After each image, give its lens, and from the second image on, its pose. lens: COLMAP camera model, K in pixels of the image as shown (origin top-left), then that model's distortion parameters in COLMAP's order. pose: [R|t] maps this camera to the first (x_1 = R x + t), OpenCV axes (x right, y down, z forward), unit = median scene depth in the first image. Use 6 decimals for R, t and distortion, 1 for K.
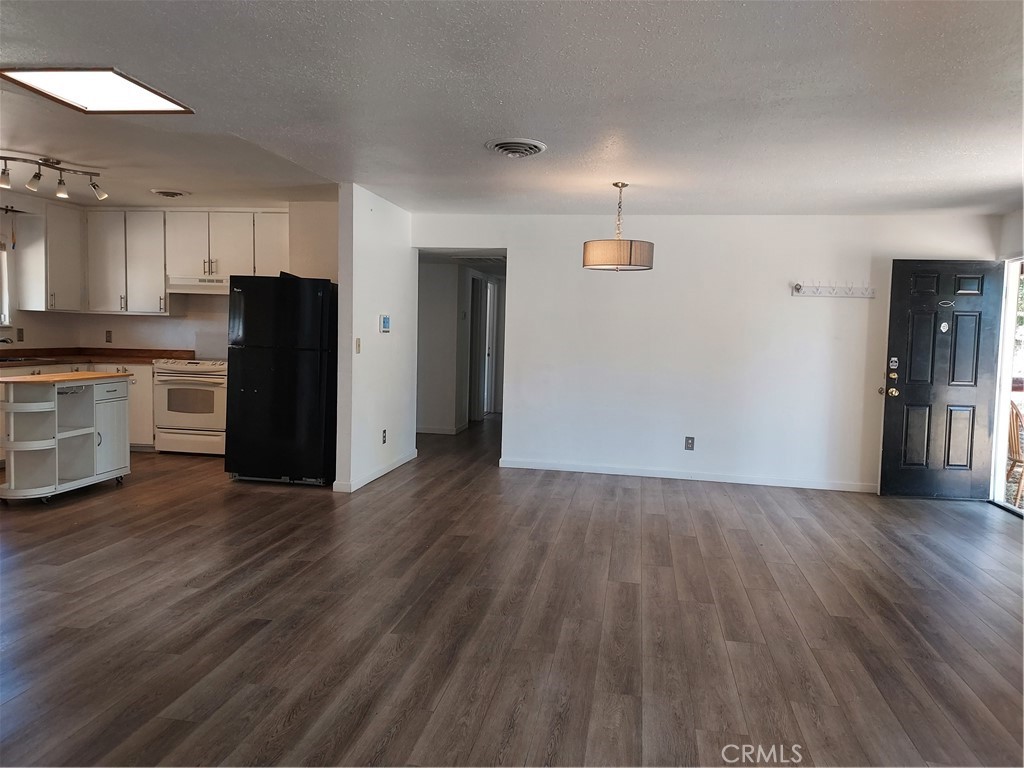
lens RADIAL K [[742.3, 0, 511.7], [0, 742.3, 376.6], [0, 0, 1]] dist [0.004327, 0.037759]
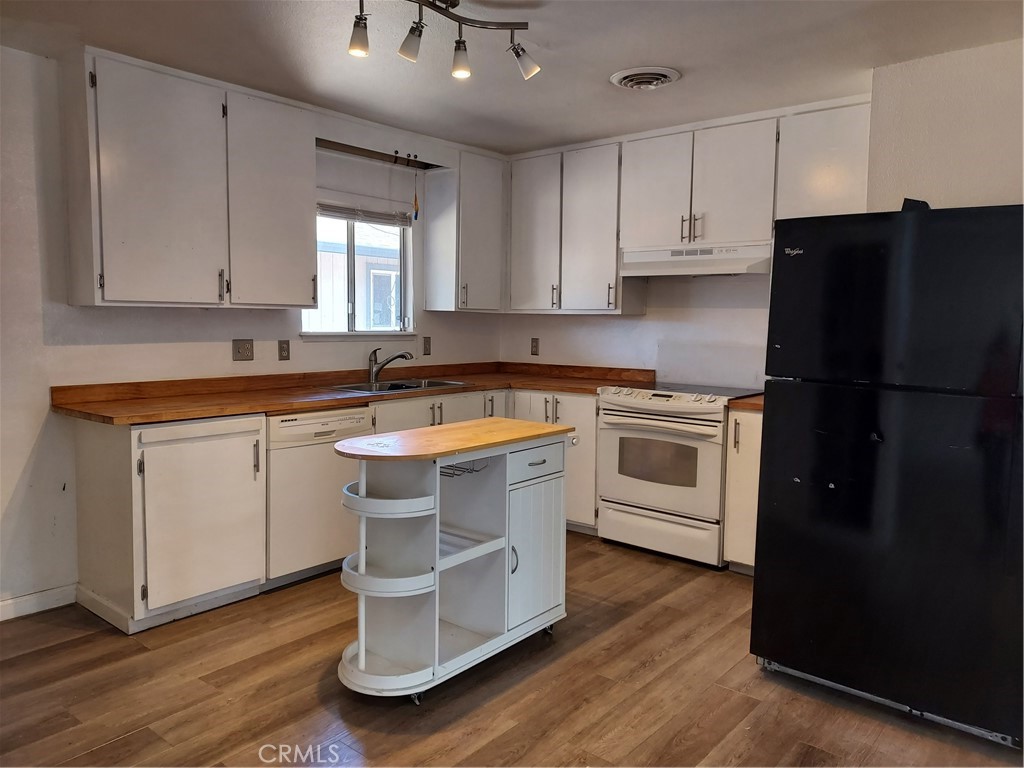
lens RADIAL K [[742.3, 0, 511.7], [0, 742.3, 376.6], [0, 0, 1]] dist [0.004327, 0.037759]
pose [[0.864577, 0.023320, -0.501958, -0.240920], [-0.021951, 0.999722, 0.008636, -0.035443], [0.502020, 0.003552, 0.864849, 0.445546]]
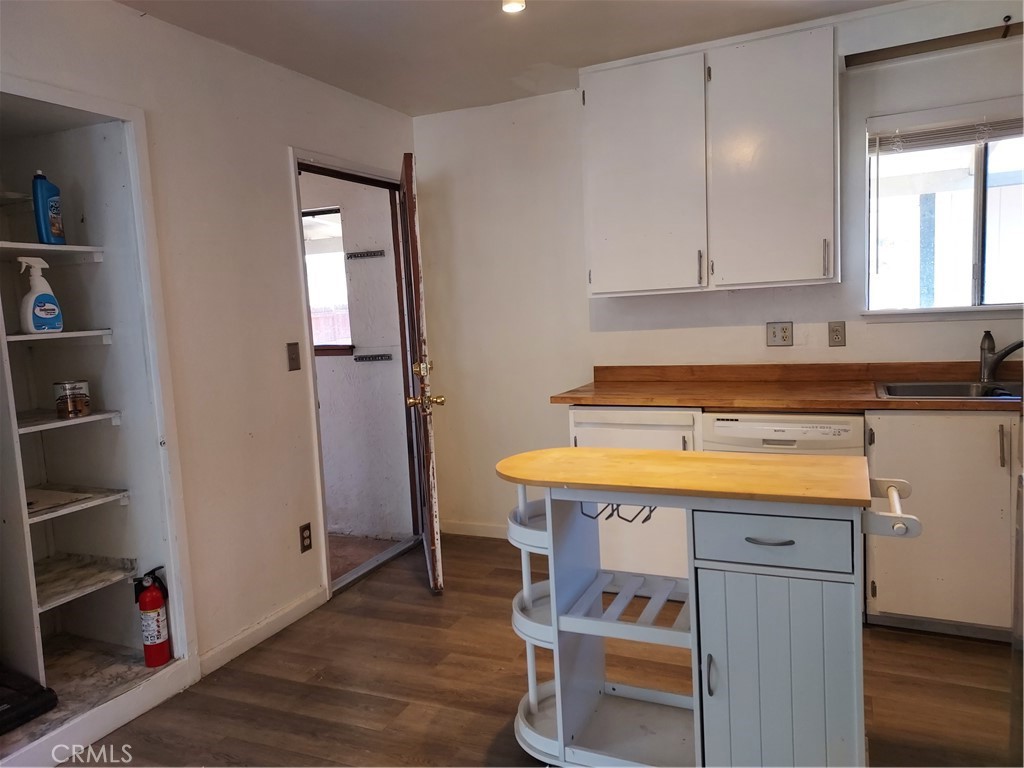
lens RADIAL K [[729.6, 0, 513.2], [0, 729.6, 380.8], [0, 0, 1]] dist [0.020573, 0.000669]
pose [[-0.258208, 0.086781, -0.962184, -0.183971], [-0.016839, 0.995402, 0.094296, -0.058529], [0.965942, 0.040551, -0.255560, 0.789000]]
